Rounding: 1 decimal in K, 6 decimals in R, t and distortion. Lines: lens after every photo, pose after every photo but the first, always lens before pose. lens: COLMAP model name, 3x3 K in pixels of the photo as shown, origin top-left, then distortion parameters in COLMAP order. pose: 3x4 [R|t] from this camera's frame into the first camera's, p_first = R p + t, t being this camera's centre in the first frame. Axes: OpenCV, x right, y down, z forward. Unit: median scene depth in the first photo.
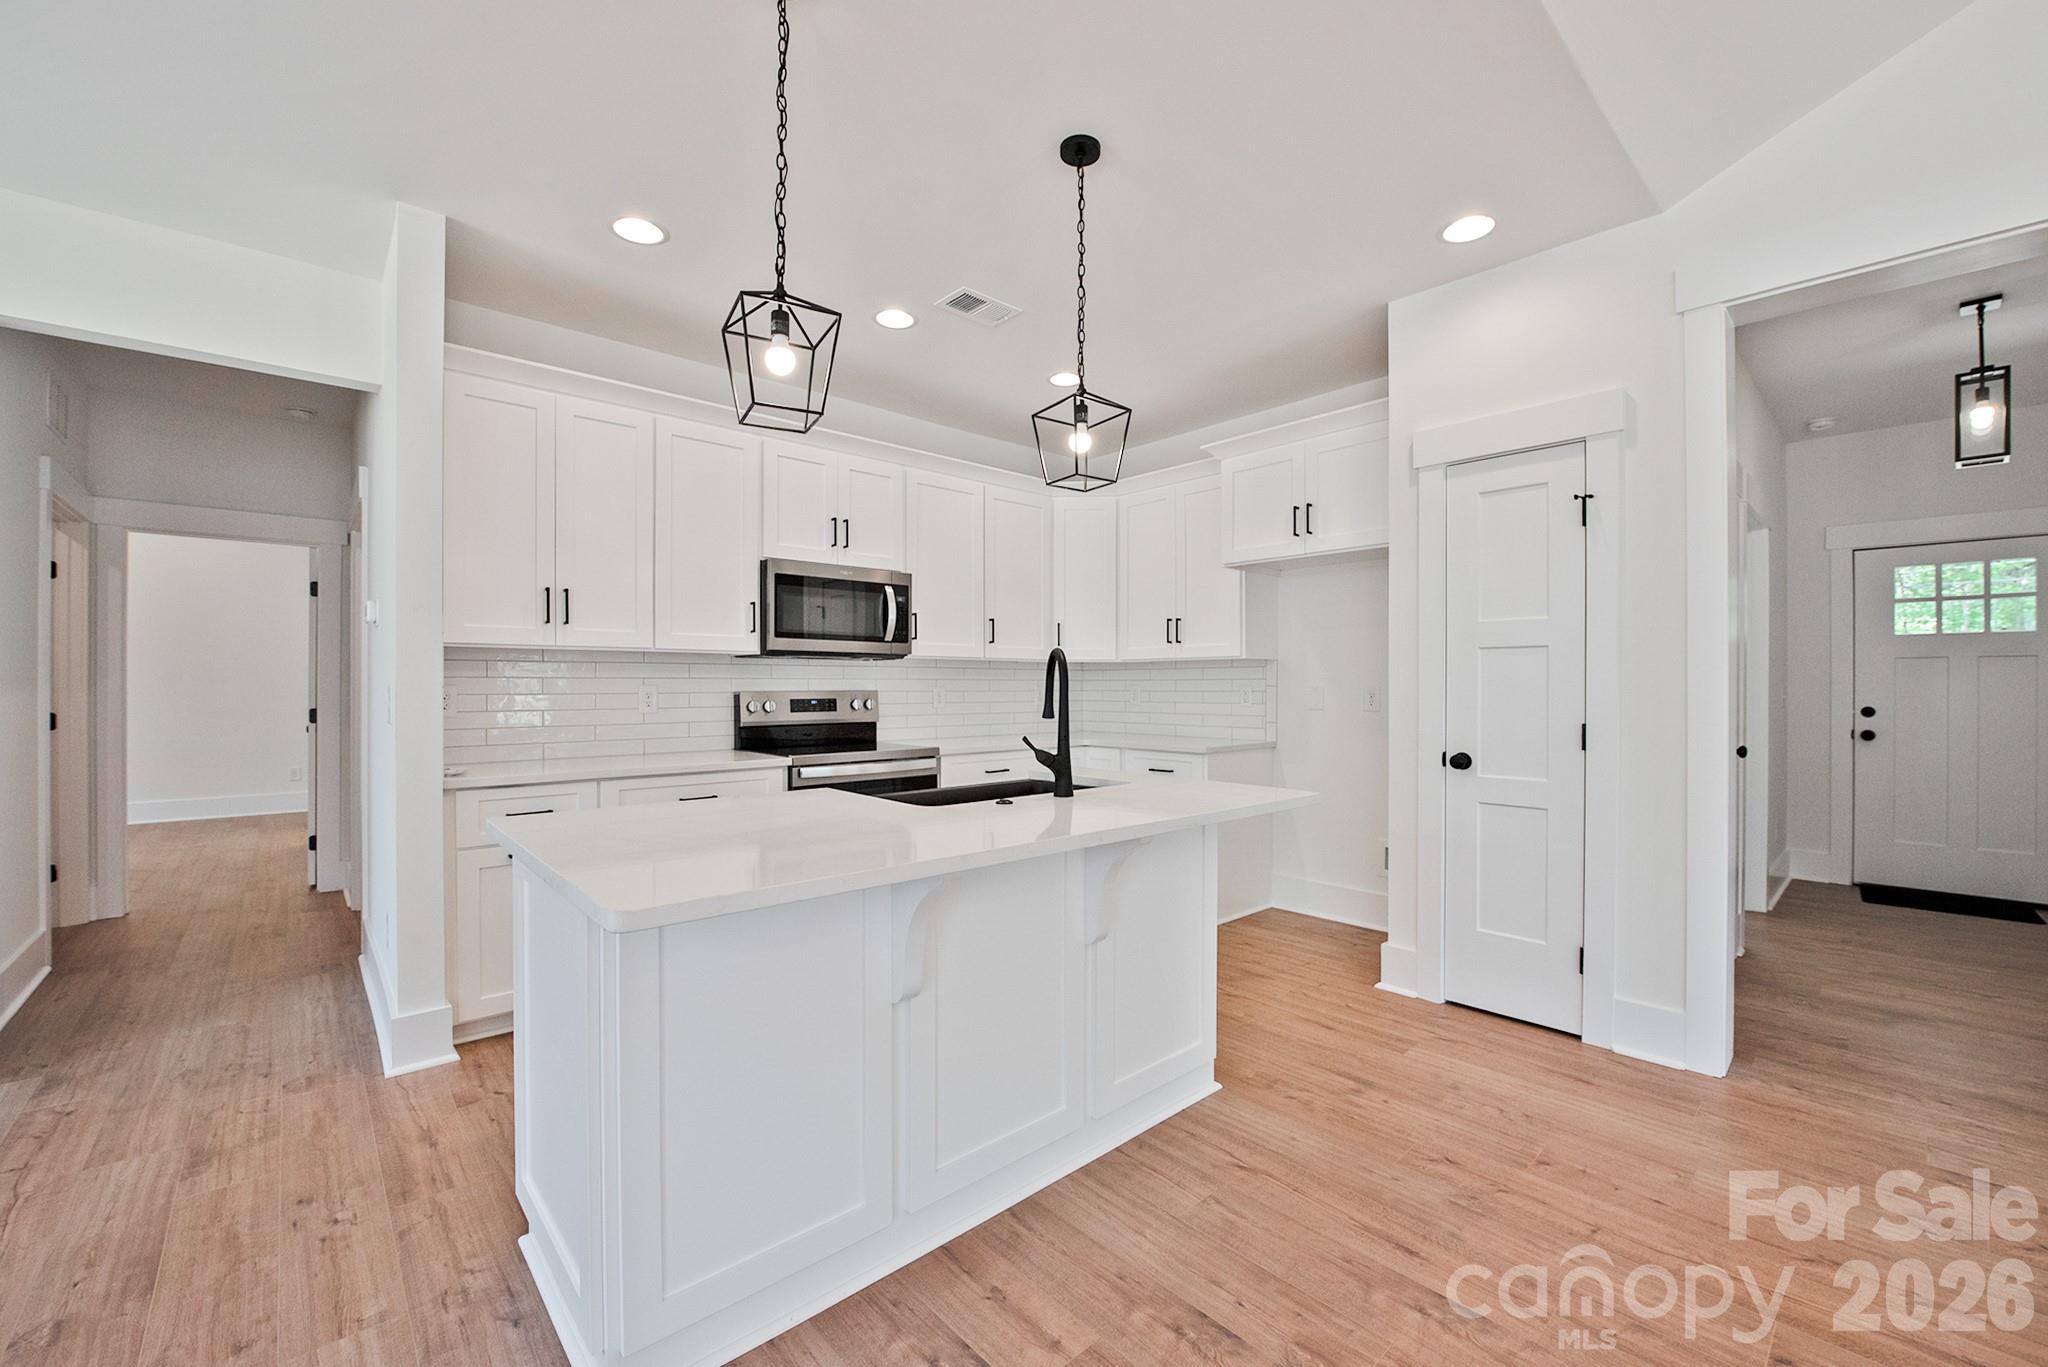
lens RADIAL K [[823.0, 0, 1036.7], [0, 823.0, 679.4], [0, 0, 1]] dist [-0.014811, -0.002112]
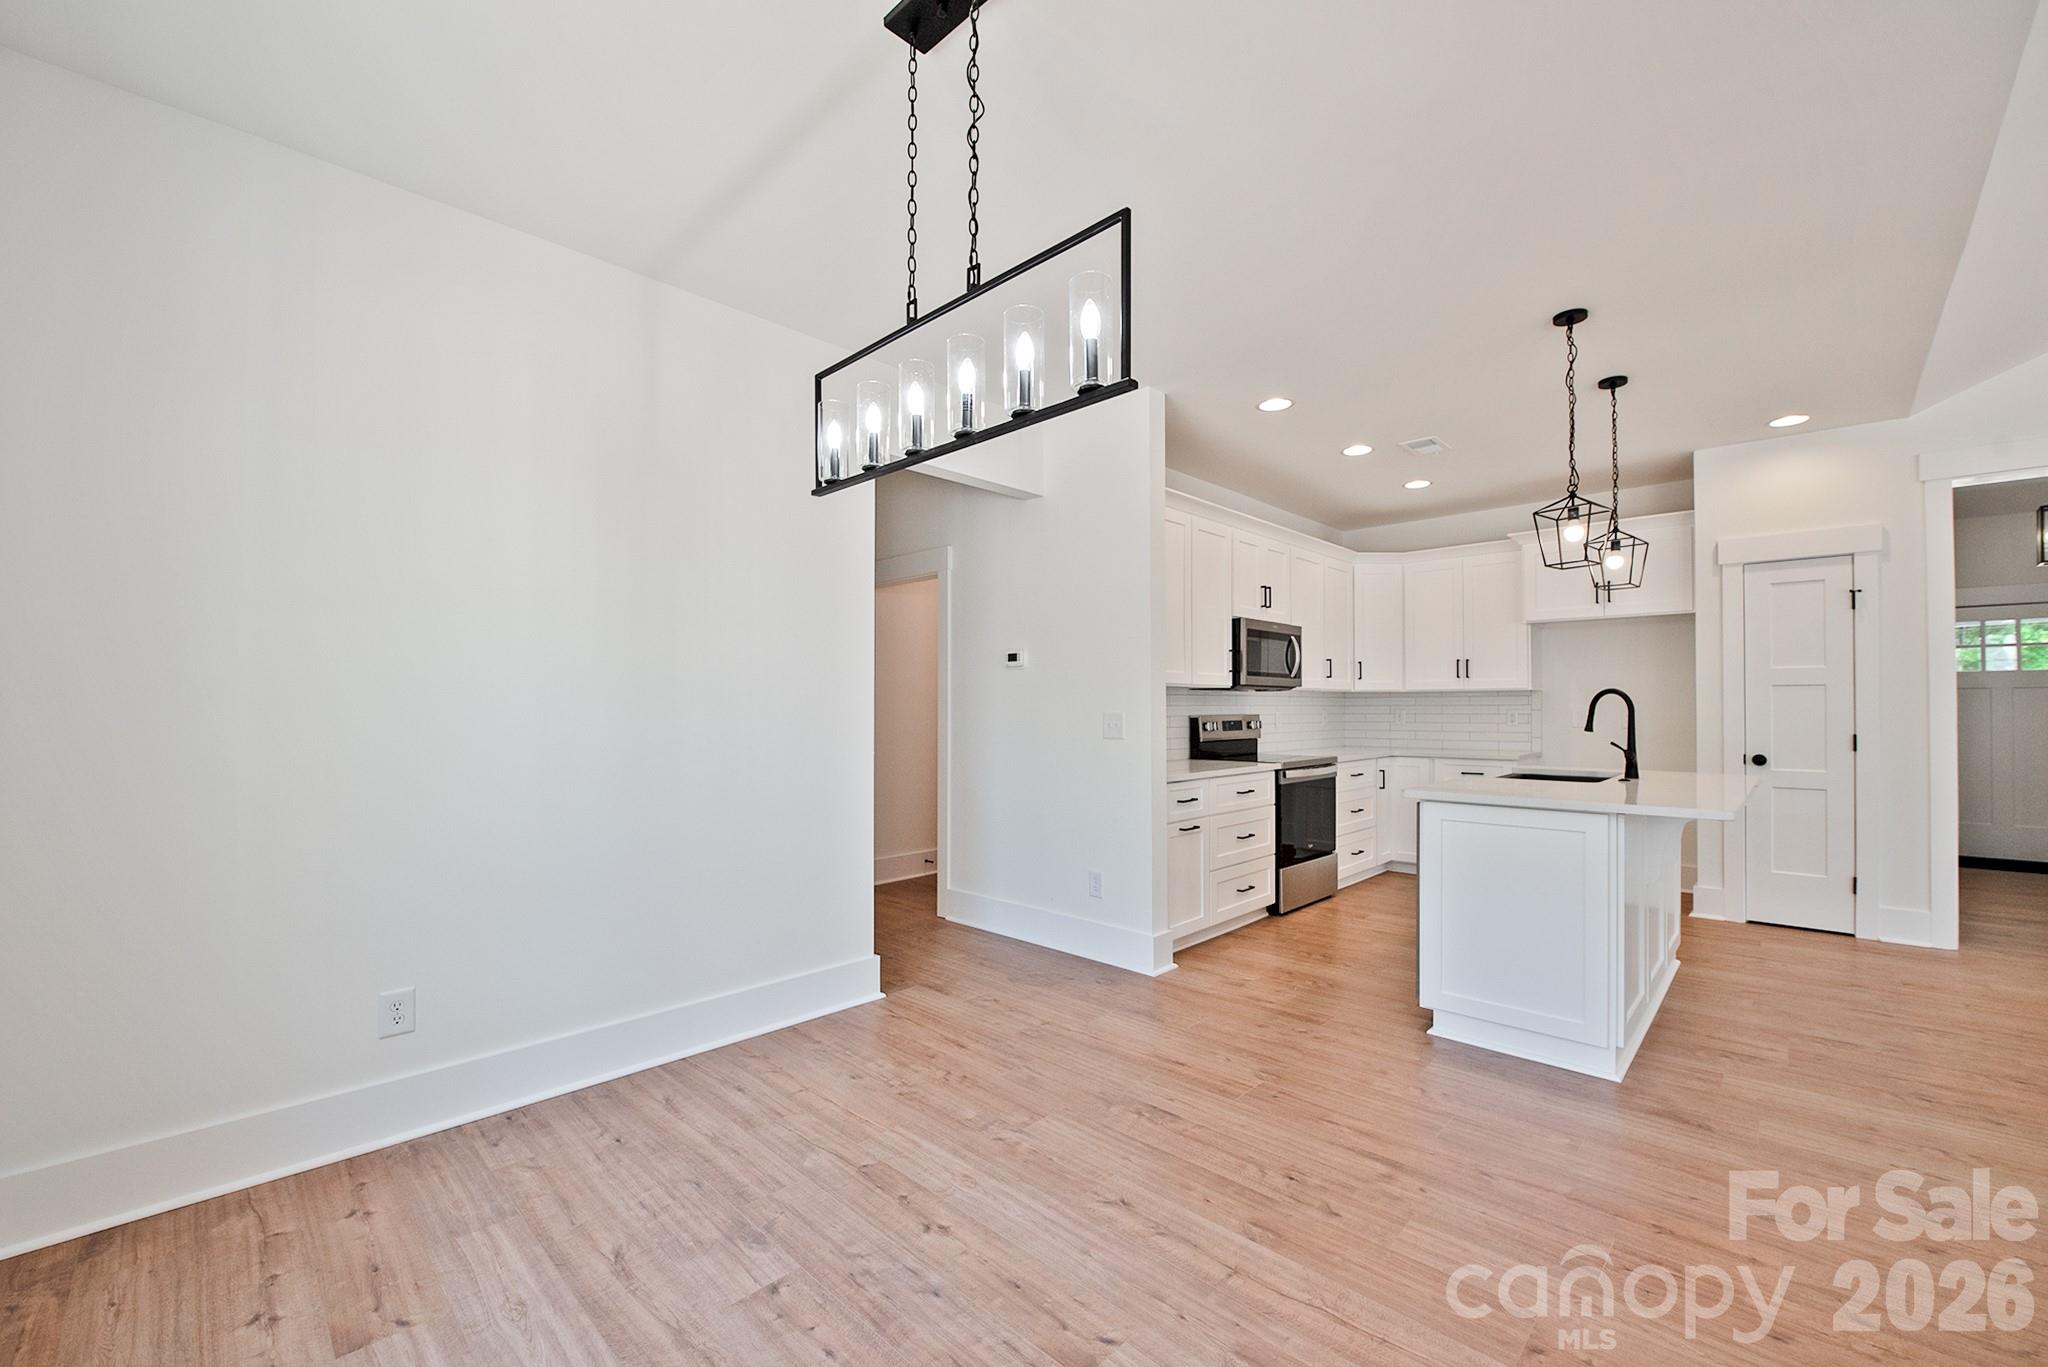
lens RADIAL K [[823.0, 0, 1034.4], [0, 823.0, 696.0], [0, 0, 1]] dist [-0.014811, -0.002112]
pose [[0.997477, -0.000805, 0.070982, -0.759319], [0.001140, 0.999988, -0.004676, -0.011416], [-0.070978, 0.004745, 0.997467, -0.329872]]
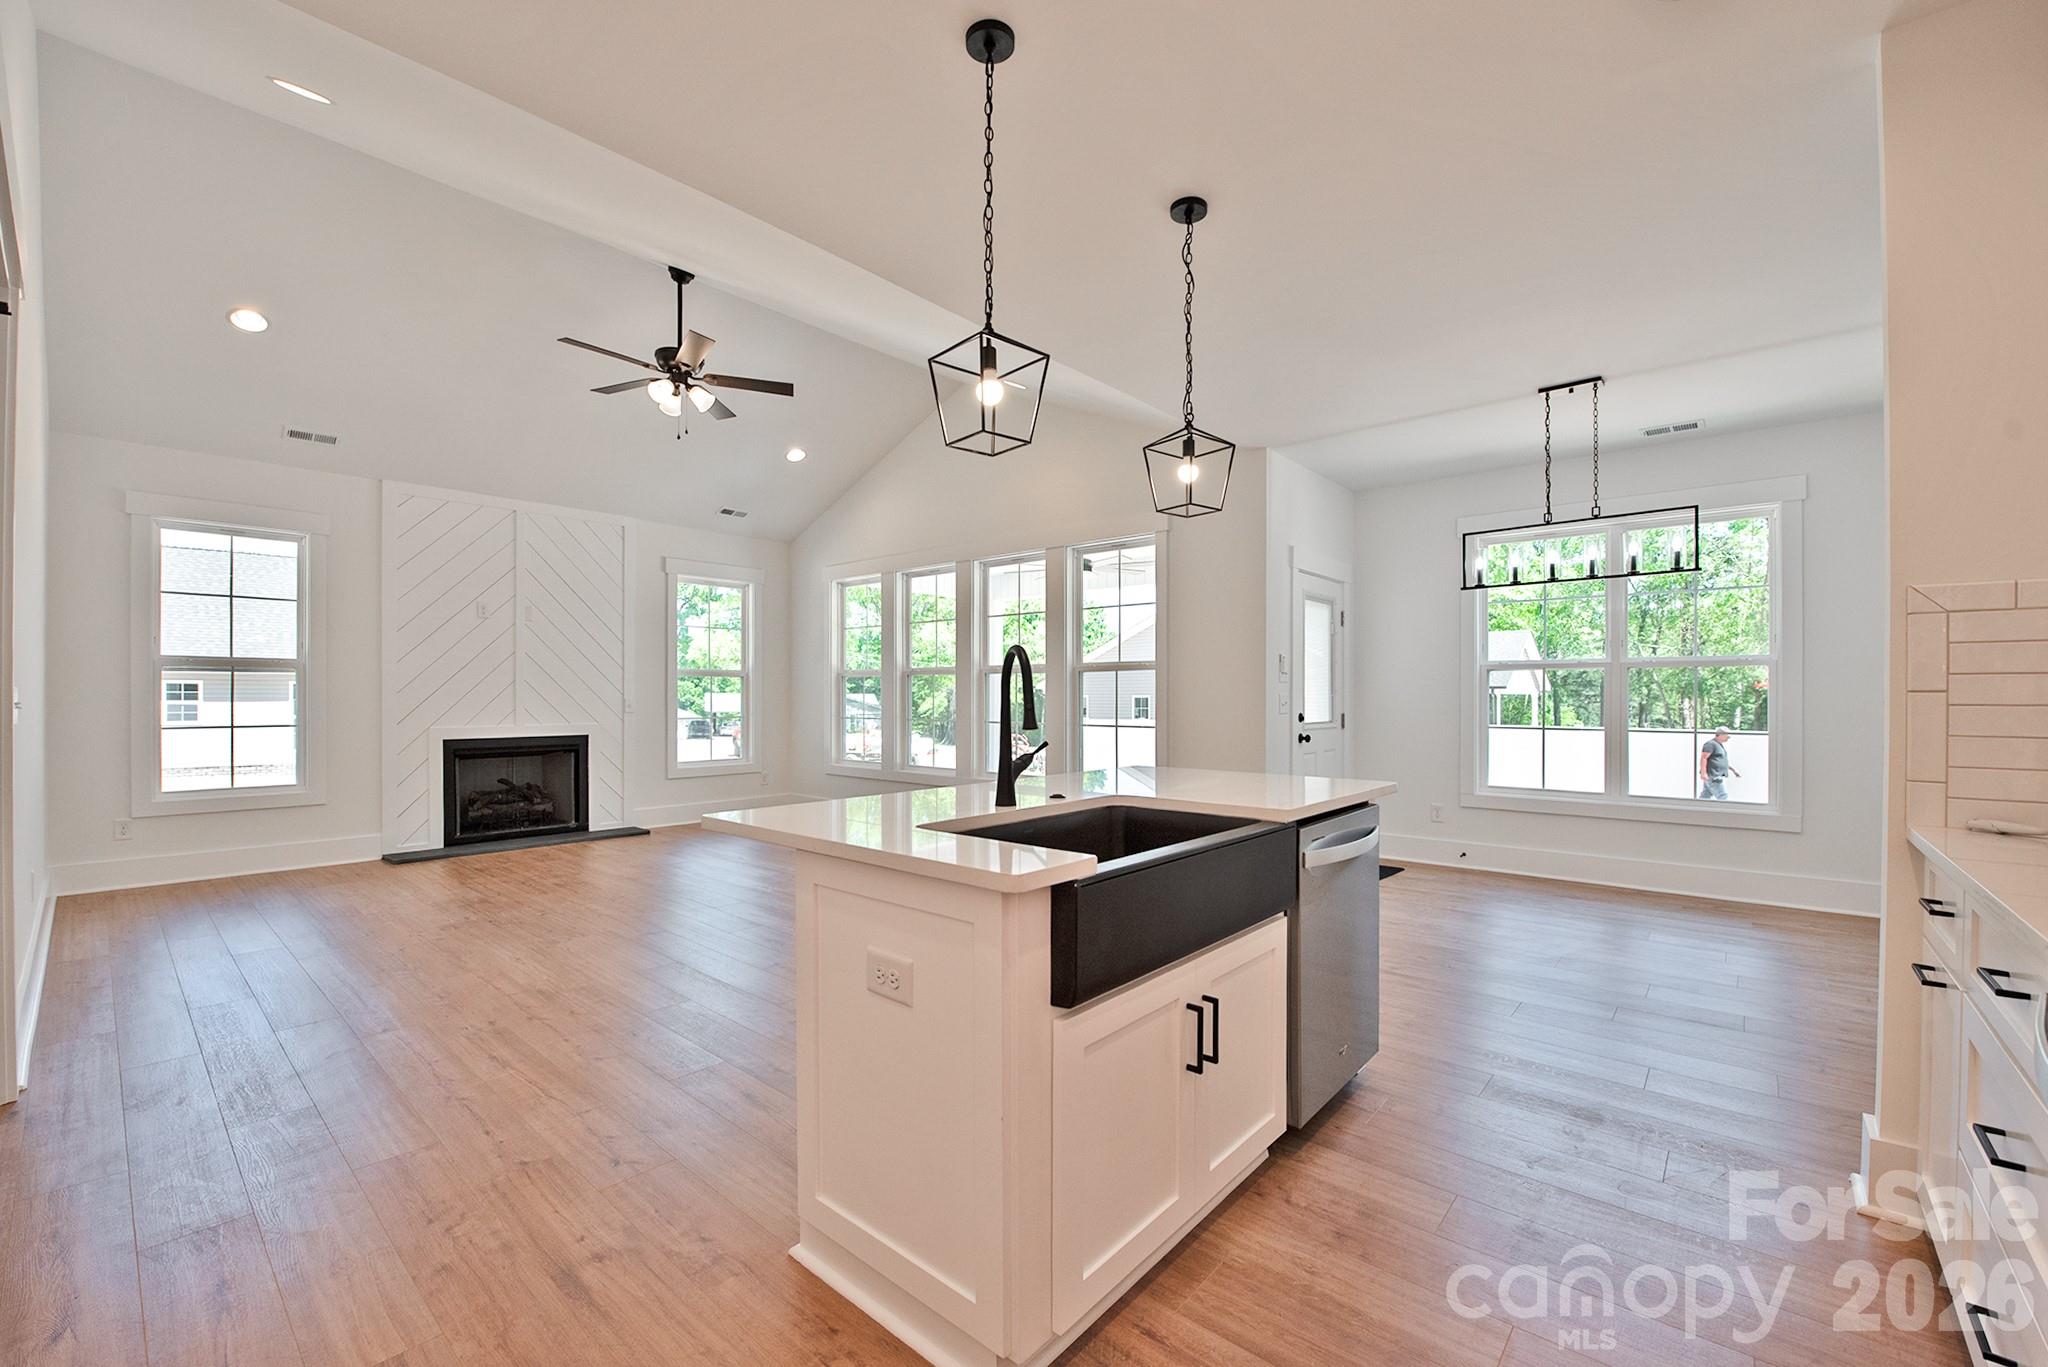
lens RADIAL K [[823.0, 0, 1034.5], [0, 823.0, 693.1], [0, 0, 1]] dist [-0.014811, -0.002112]
pose [[-0.992990, -0.002589, -0.118171, 0.066102], [-0.000908, 0.999898, -0.014277, 0.017652], [0.118196, -0.014070, -0.992891, 1.144315]]
